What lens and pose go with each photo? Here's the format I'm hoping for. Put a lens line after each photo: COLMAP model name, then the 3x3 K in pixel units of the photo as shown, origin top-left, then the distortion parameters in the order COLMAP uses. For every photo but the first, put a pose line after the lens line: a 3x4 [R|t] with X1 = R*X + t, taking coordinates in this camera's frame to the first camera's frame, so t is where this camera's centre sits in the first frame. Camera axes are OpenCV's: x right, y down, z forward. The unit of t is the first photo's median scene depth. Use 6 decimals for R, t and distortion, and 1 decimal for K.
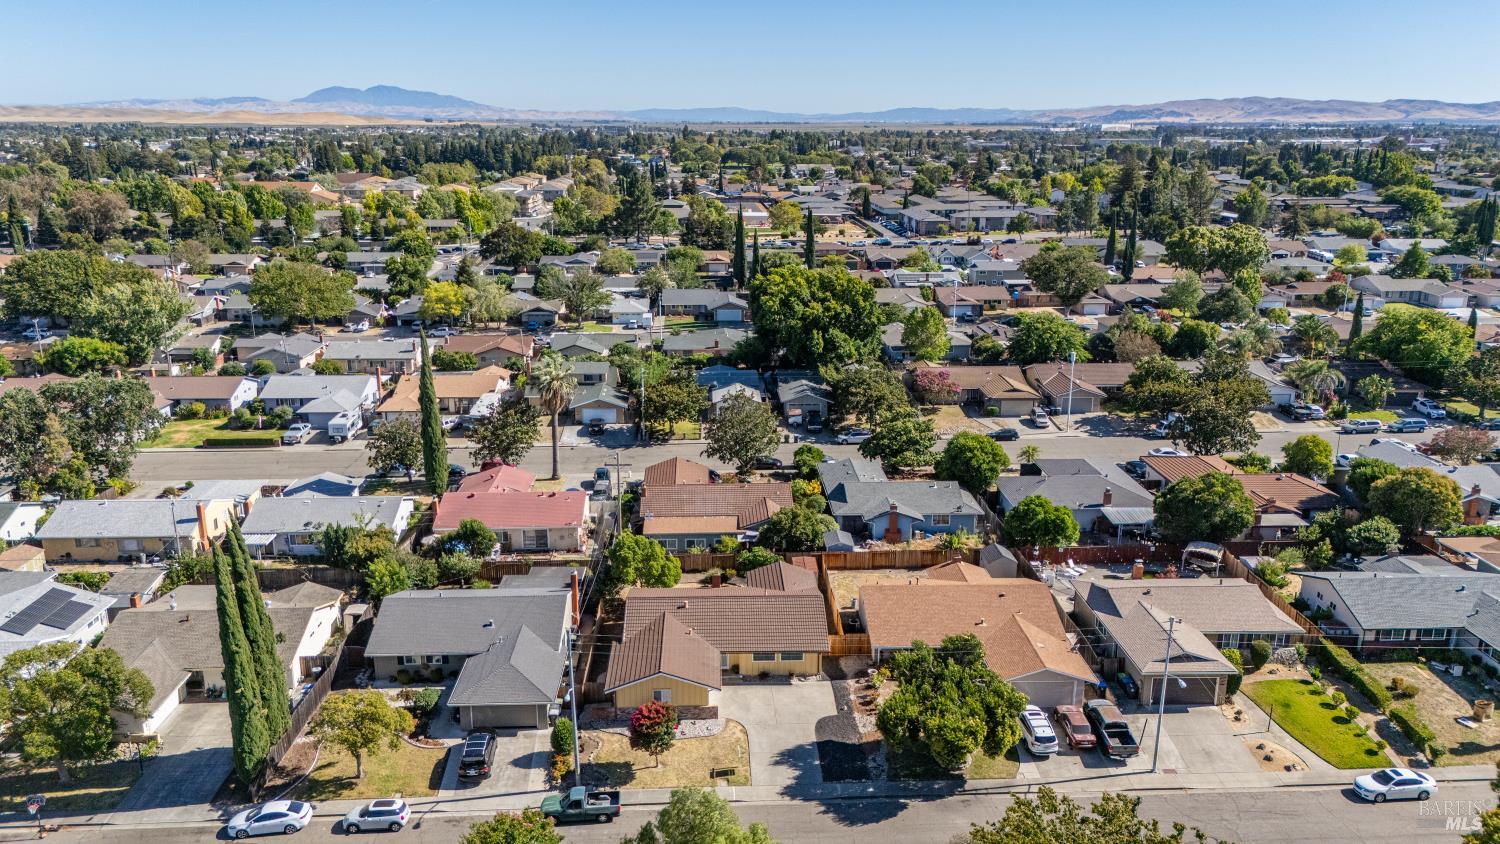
lens RADIAL K [[1100.9, 0, 749.9], [0, 1100.9, 424.4], [0, 0, 1]] dist [0.076284, -0.074099]
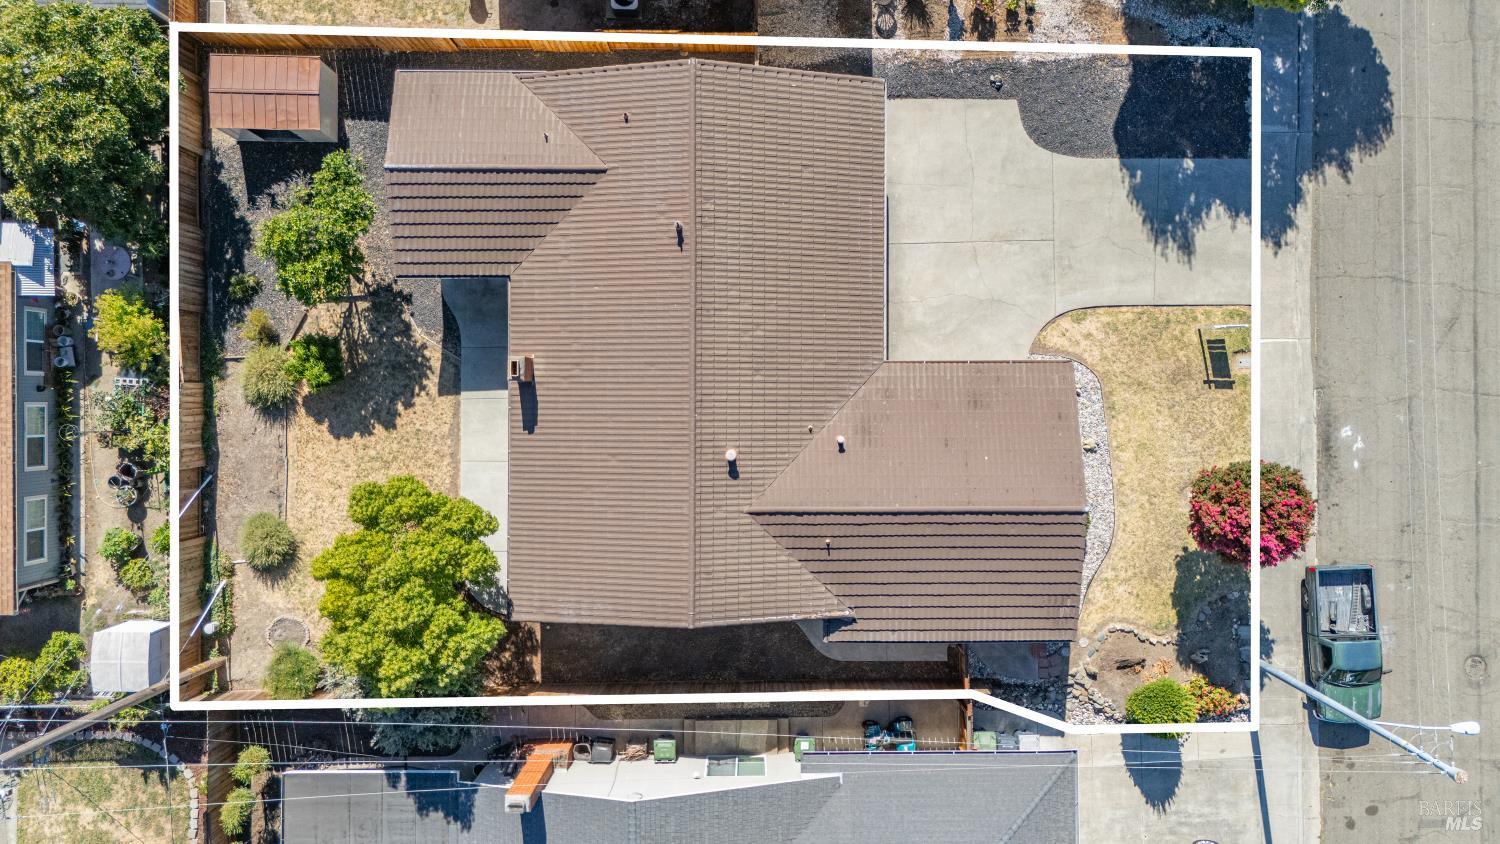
lens RADIAL K [[1100.9, 0, 749.9], [0, 1100.9, 424.4], [0, 0, 1]] dist [0.076284, -0.074099]
pose [[0.033161, -0.999396, 0.010381, -0.043212], [0.249175, 0.018326, 0.968285, -0.141848], [-0.967891, -0.029523, 0.249632, 0.735008]]
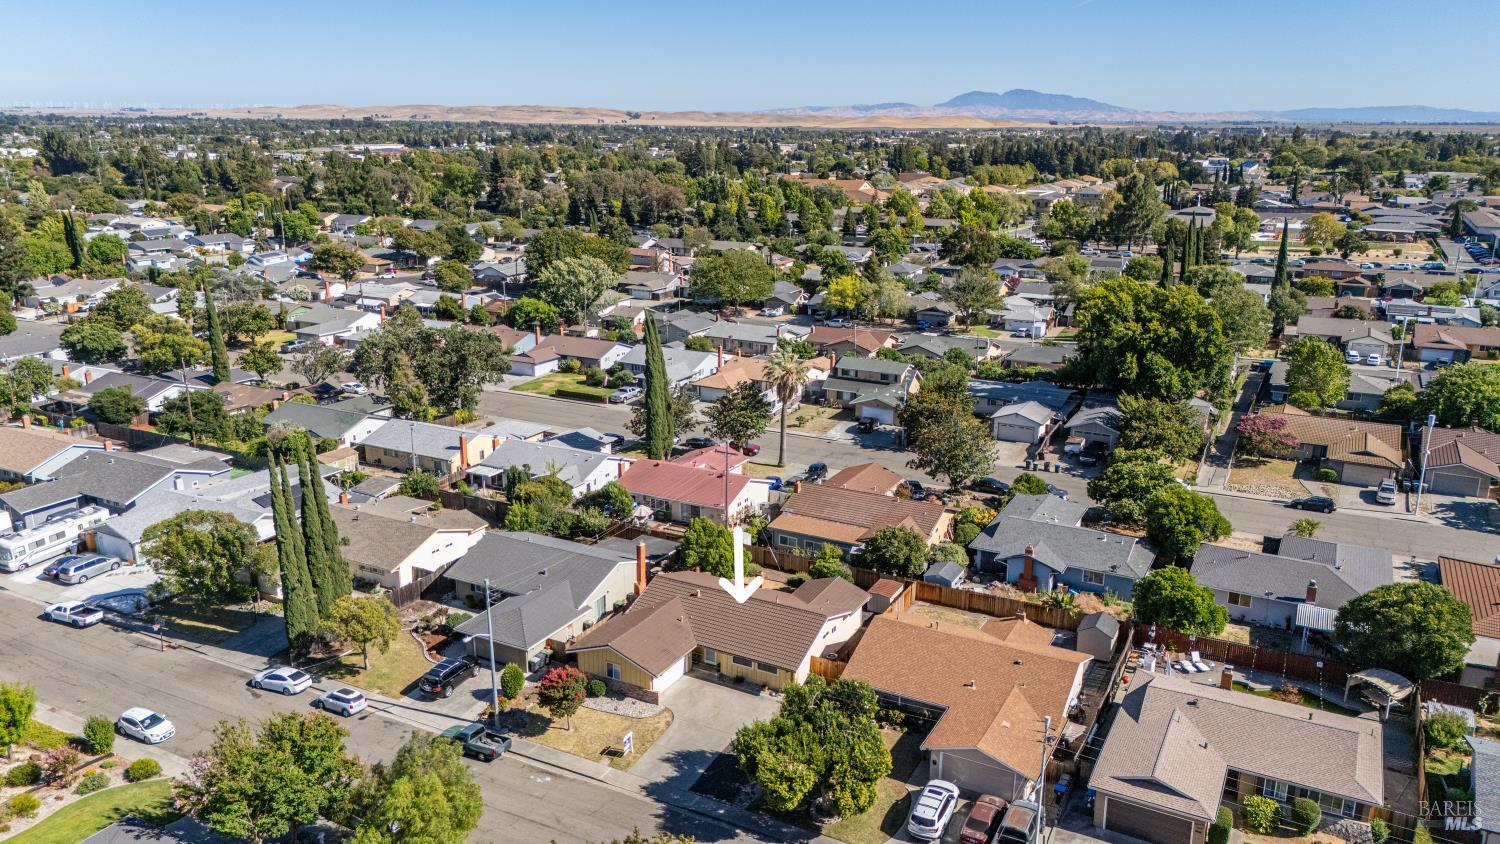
lens RADIAL K [[1100.9, 0, 749.9], [0, 1100.9, 424.4], [0, 0, 1]] dist [0.076284, -0.074099]
pose [[0.860139, 0.138135, -0.490998, 0.371545], [-0.139288, 0.989654, 0.034417, -0.026130], [0.490672, 0.038787, 0.870481, 0.109174]]
